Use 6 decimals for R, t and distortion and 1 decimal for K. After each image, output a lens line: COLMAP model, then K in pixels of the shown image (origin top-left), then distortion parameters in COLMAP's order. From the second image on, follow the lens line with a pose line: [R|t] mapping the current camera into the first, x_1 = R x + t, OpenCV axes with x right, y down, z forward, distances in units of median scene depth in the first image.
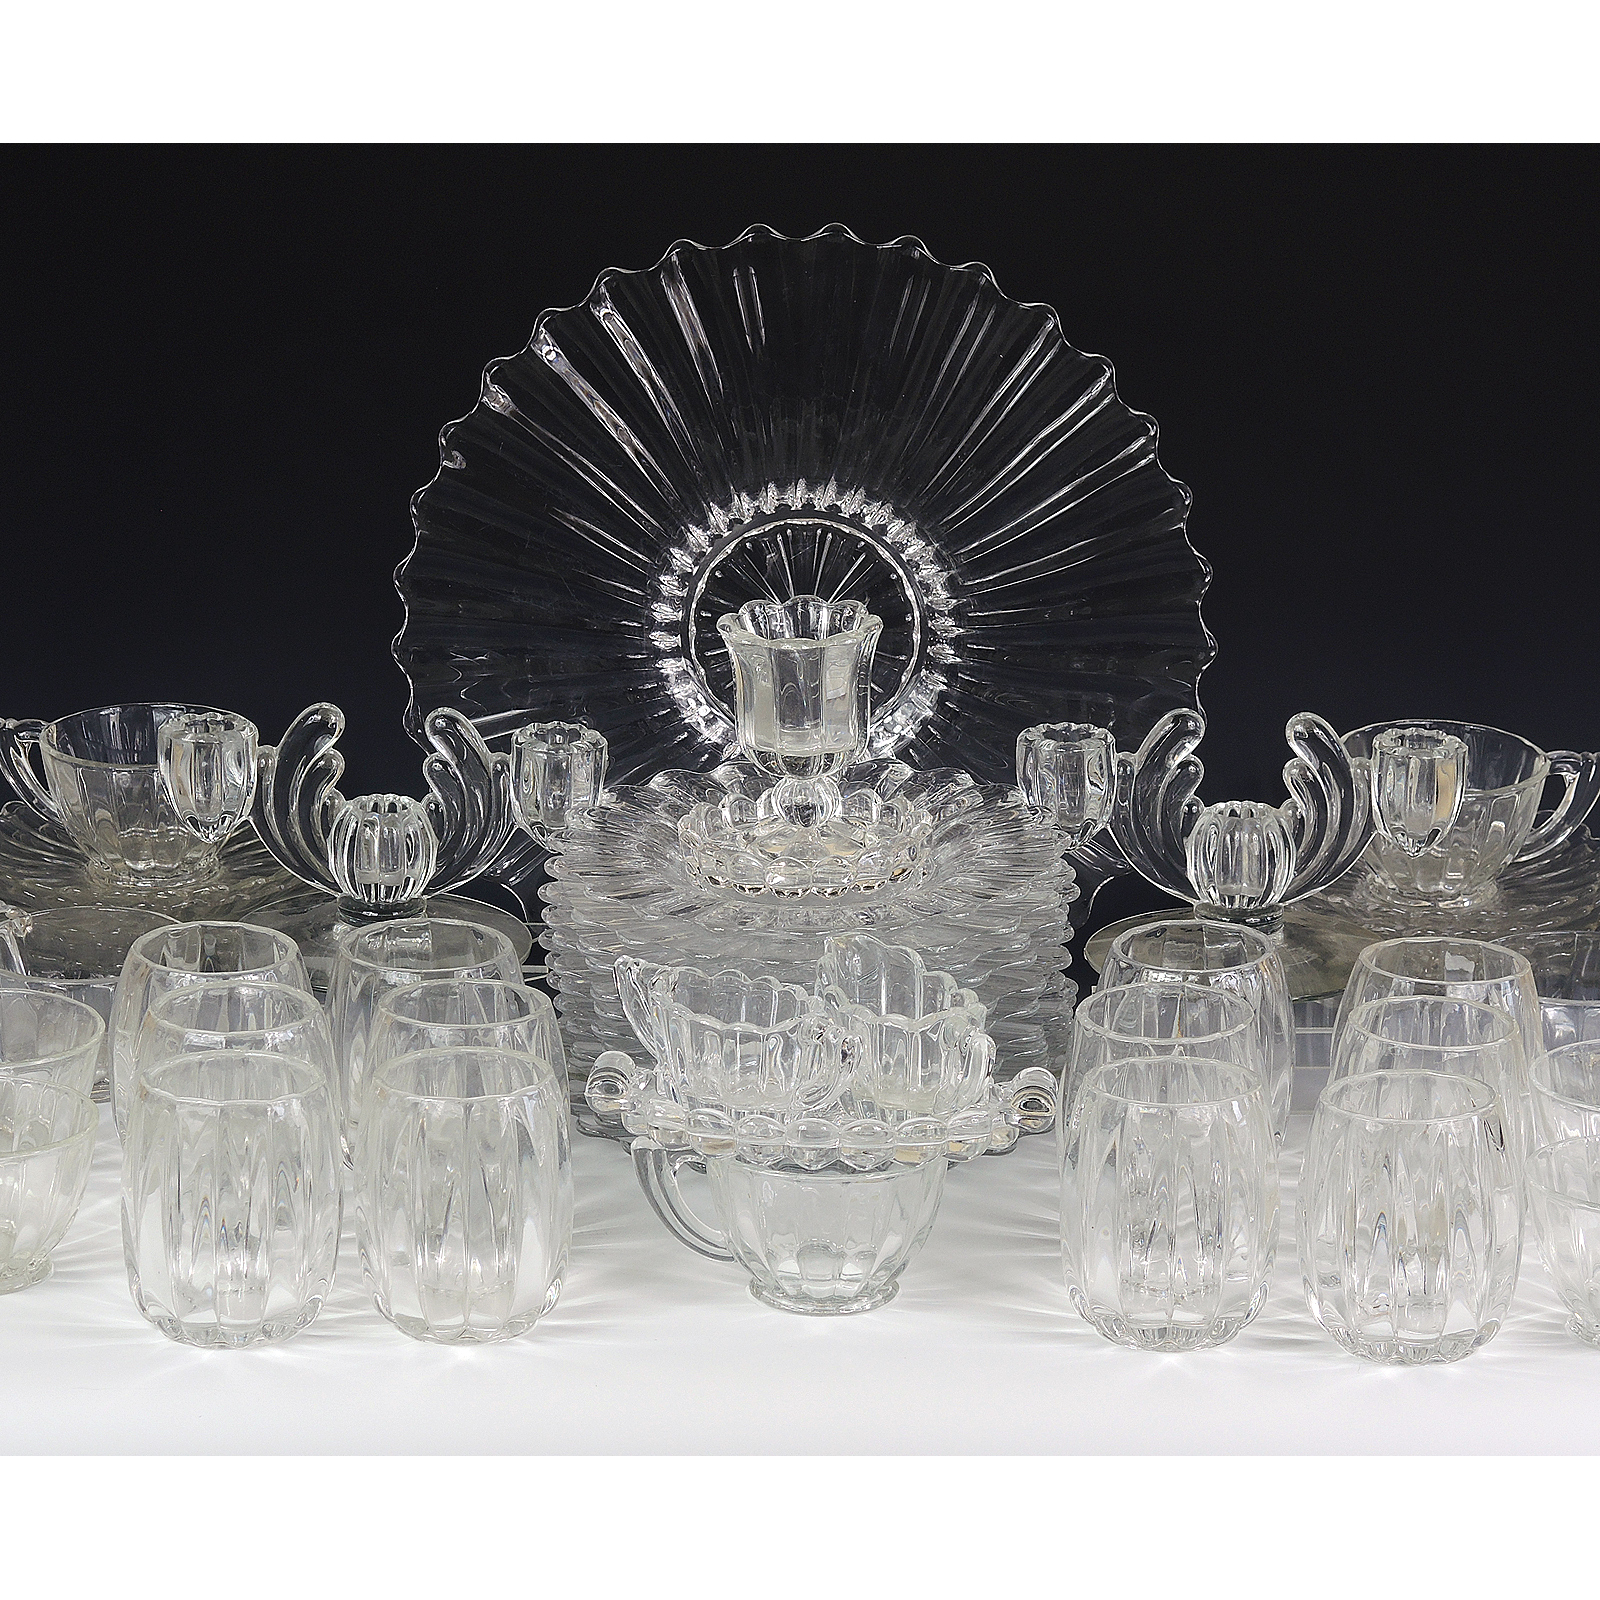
lens RADIAL K [[5267.0, 0, 801.2], [0, 5267.0, 801.8], [0, 0, 1]] dist [-0.670846, 0.000000]
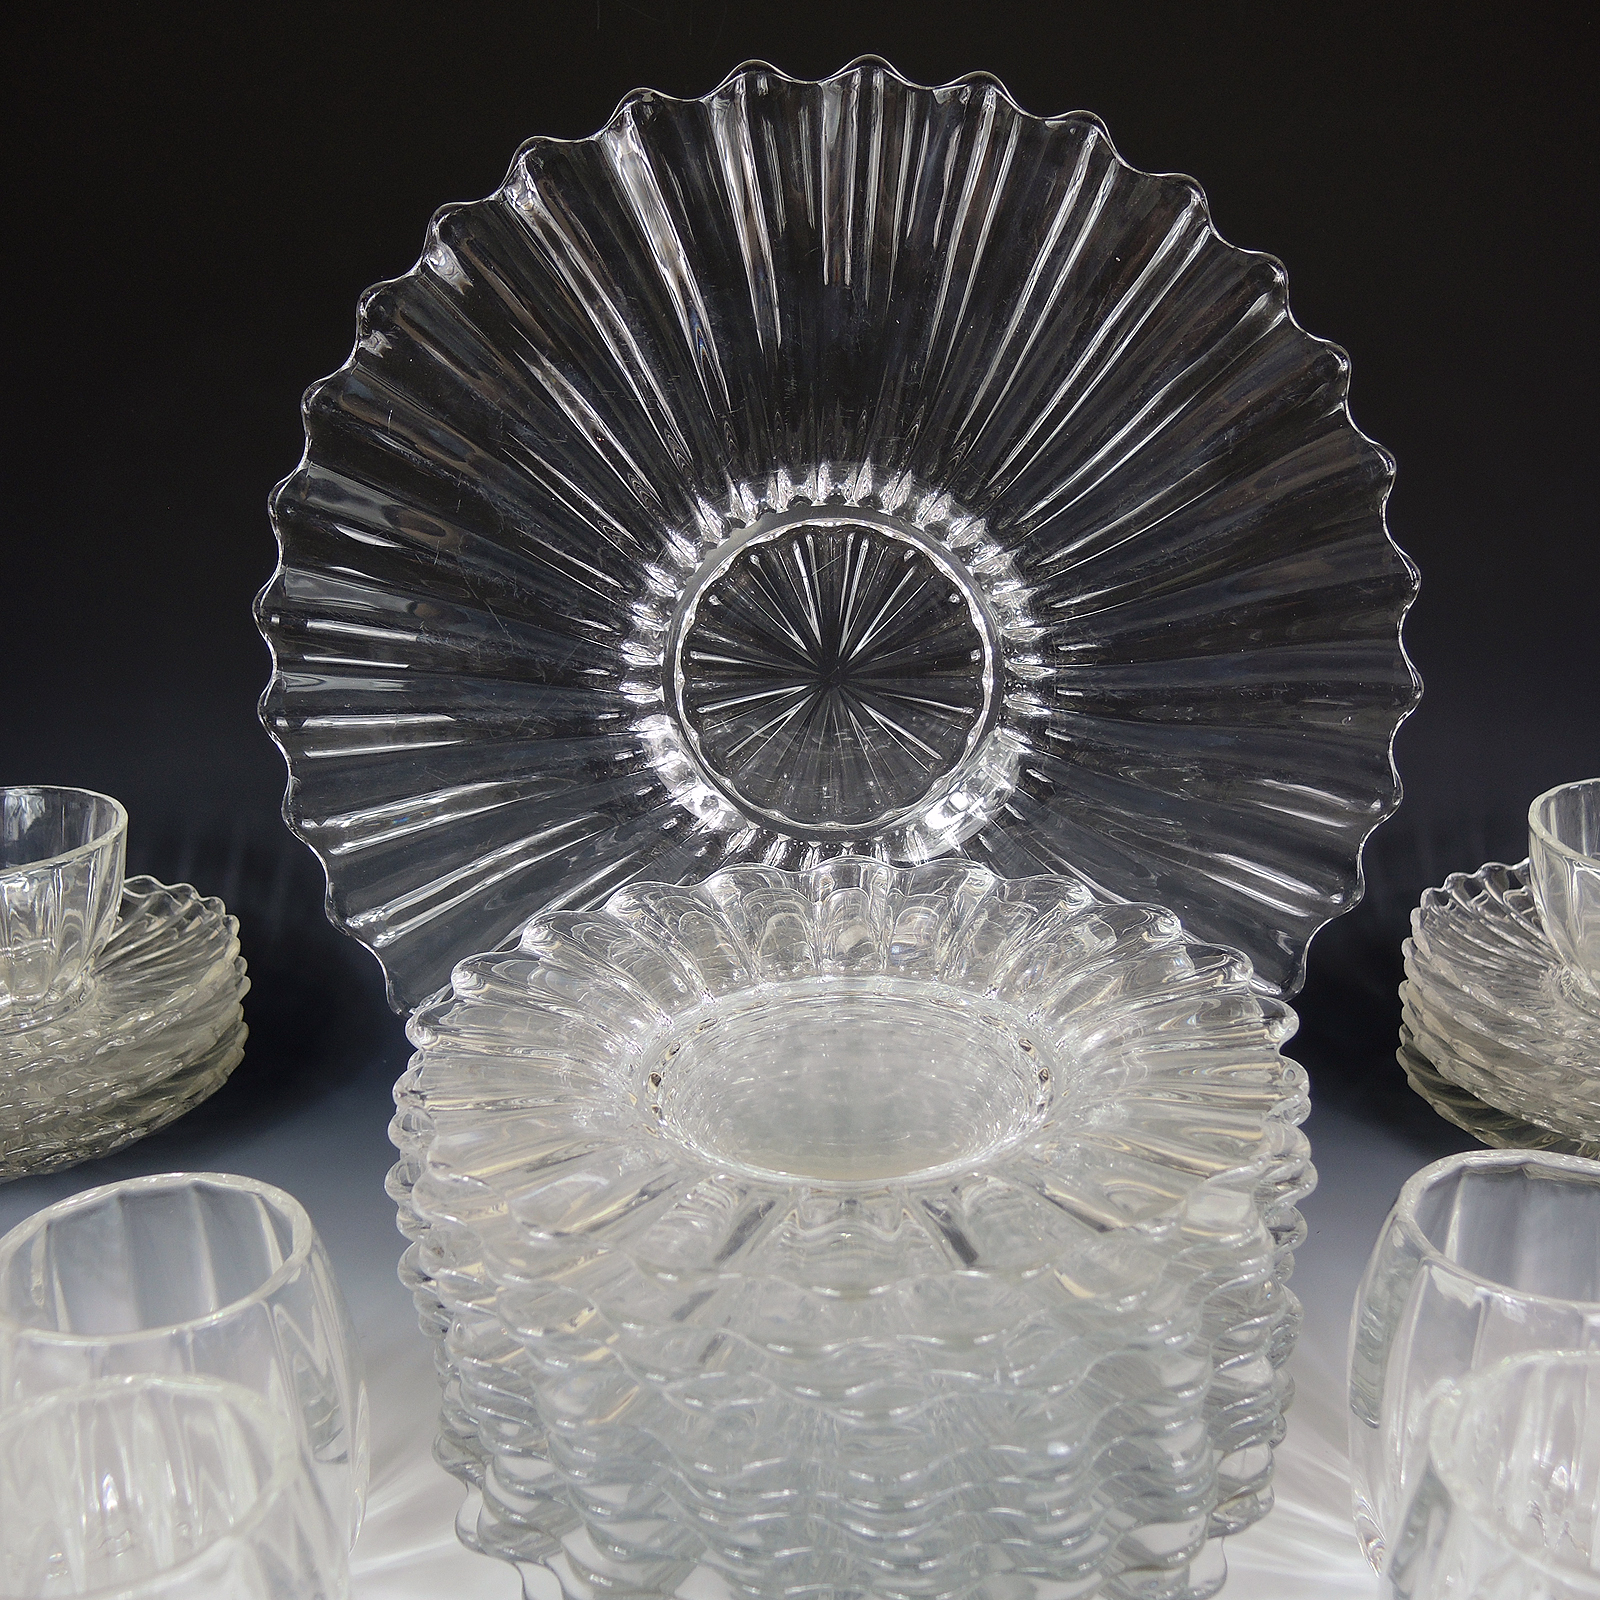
lens RADIAL K [[2040.0, 0, 802.8], [0, 2040.0, 802.4], [0, 0, 1]] dist [-0.011531, 0.000000]
pose [[0.999665, -0.018846, -0.017754, 0.001072], [0.019141, 0.999679, 0.016584, -0.019933], [0.017435, -0.016918, 0.999705, 0.720142]]
